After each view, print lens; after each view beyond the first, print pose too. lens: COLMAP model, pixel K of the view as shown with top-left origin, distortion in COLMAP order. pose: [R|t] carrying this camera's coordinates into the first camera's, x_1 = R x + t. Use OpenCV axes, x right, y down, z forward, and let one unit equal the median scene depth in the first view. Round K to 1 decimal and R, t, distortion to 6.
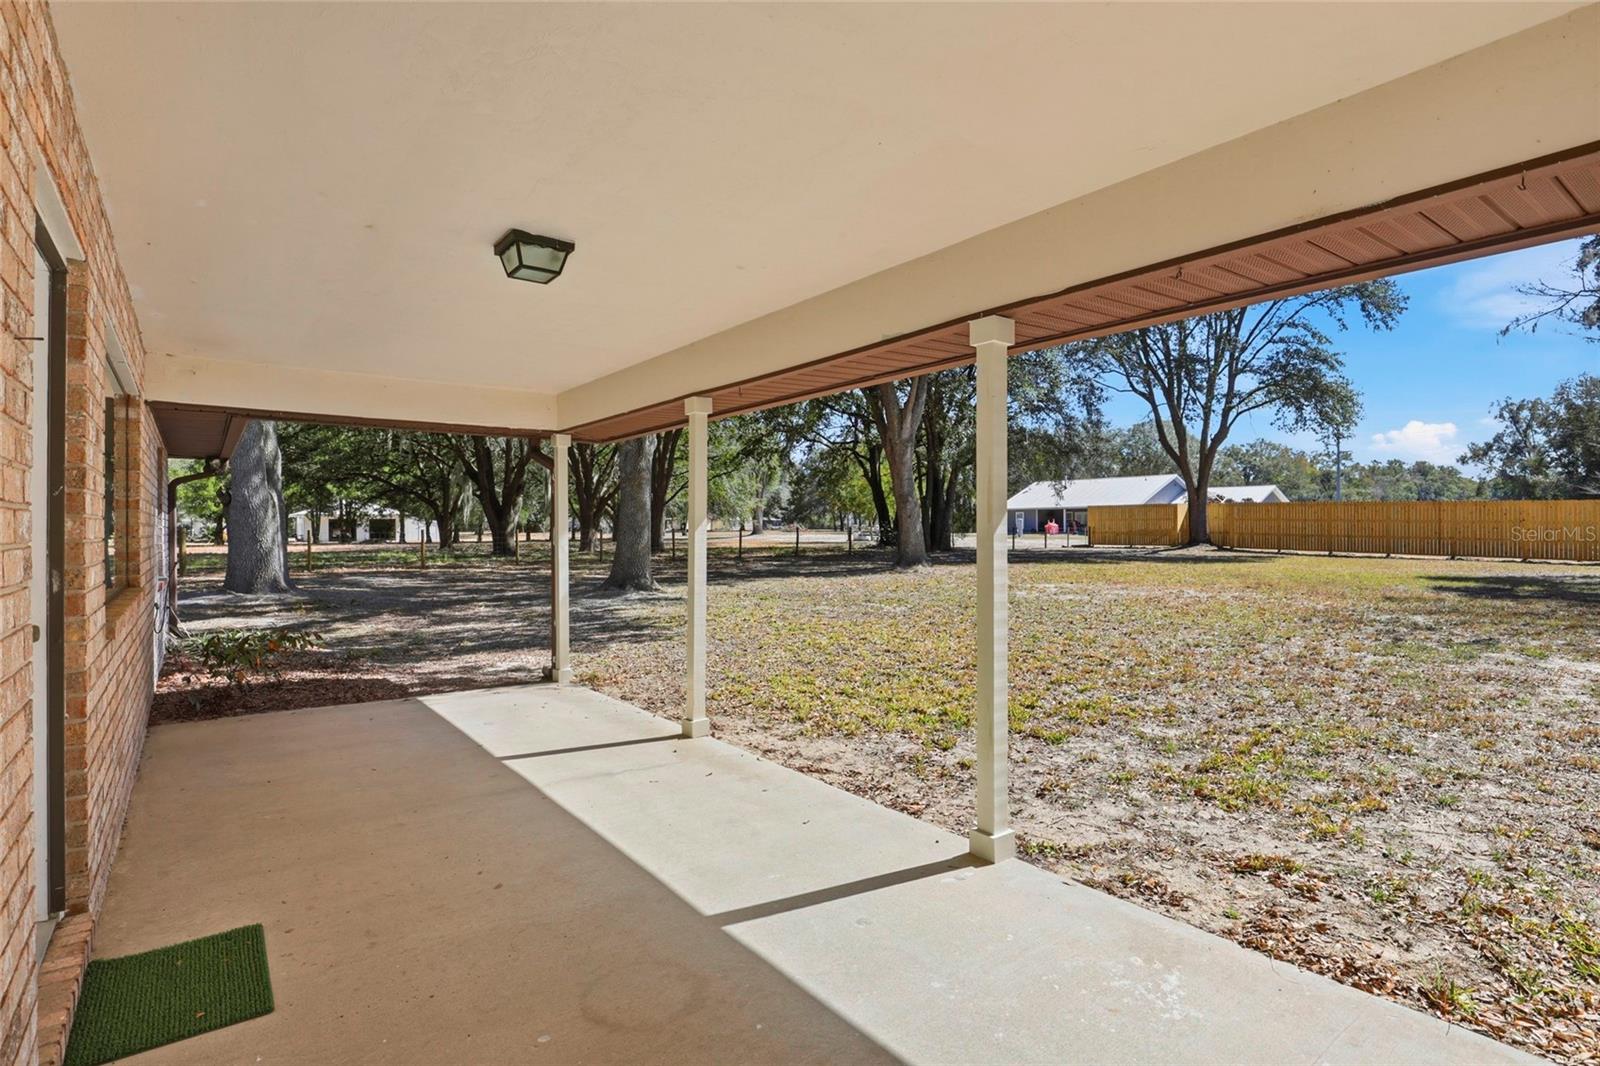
lens RADIAL K [[805.3, 0, 800.0], [0, 805.3, 533.0], [0, 0, 1]] dist [-0.022874, -0.000607]
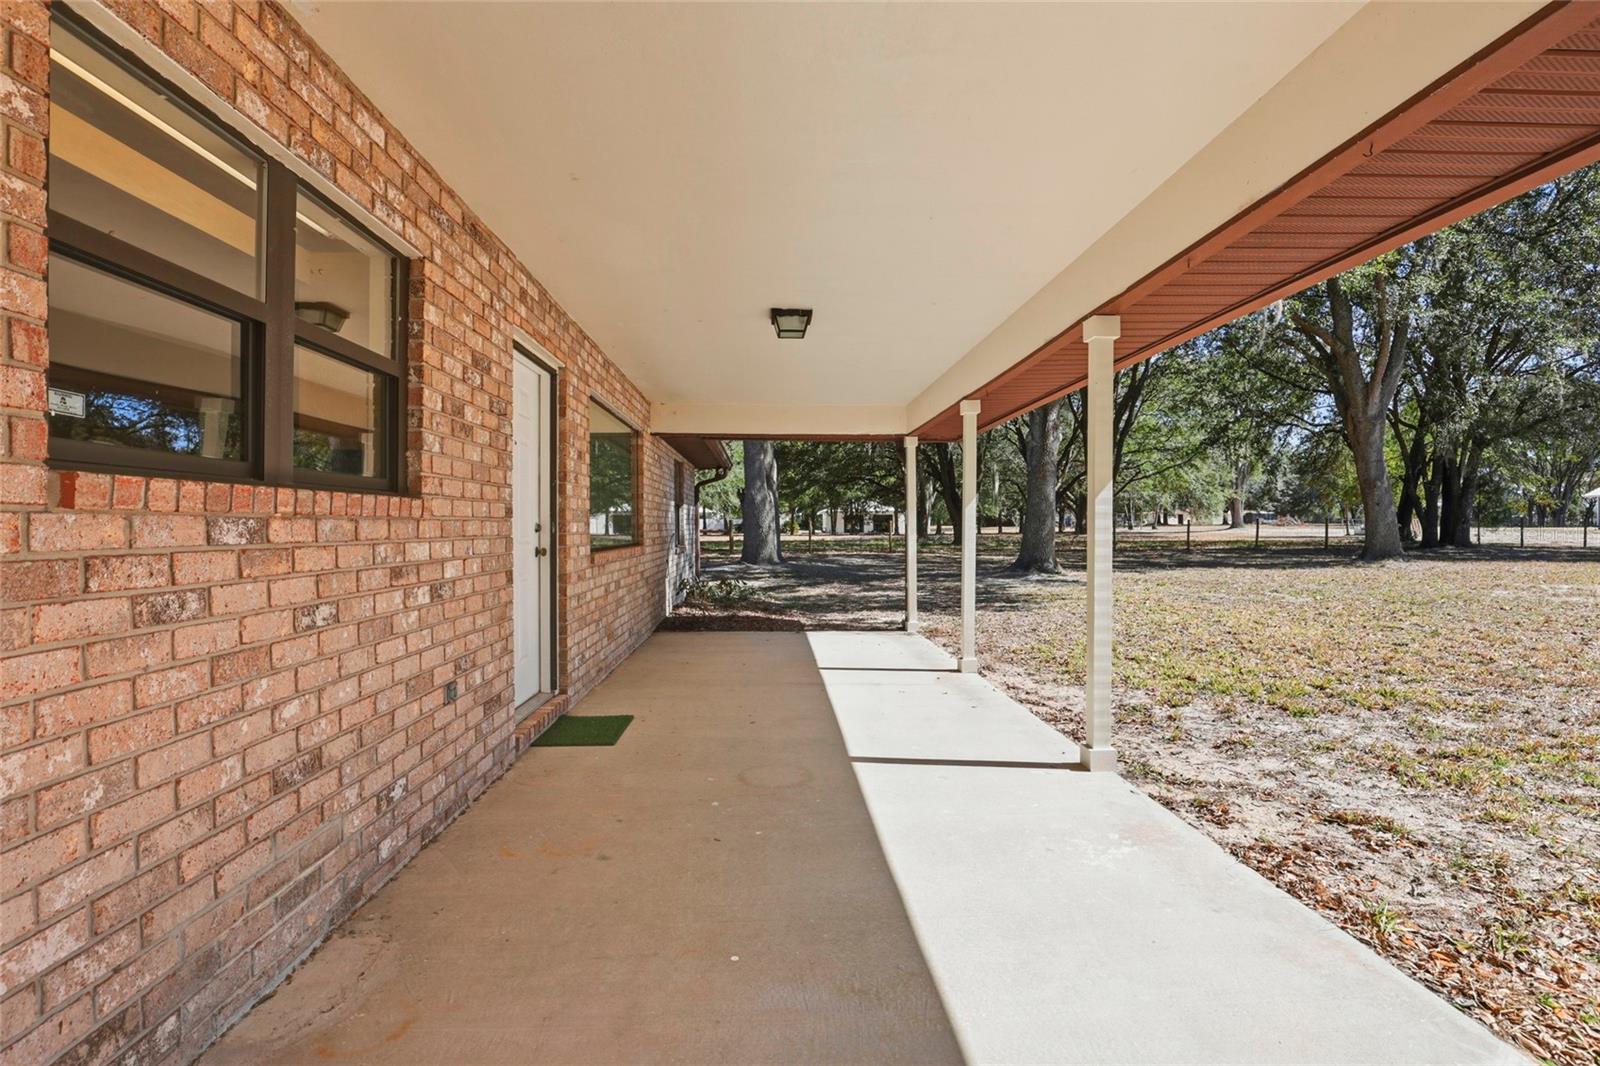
lens RADIAL K [[754.9, 0, 800.0], [0, 754.9, 533.0], [0, 0, 1]] dist [-0.015742, 0.000222]
pose [[0.821023, 0.005565, -0.570868, 0.247291], [-0.002354, 0.999977, 0.006362, 0.022514], [0.570890, -0.003880, 0.821017, -0.082698]]
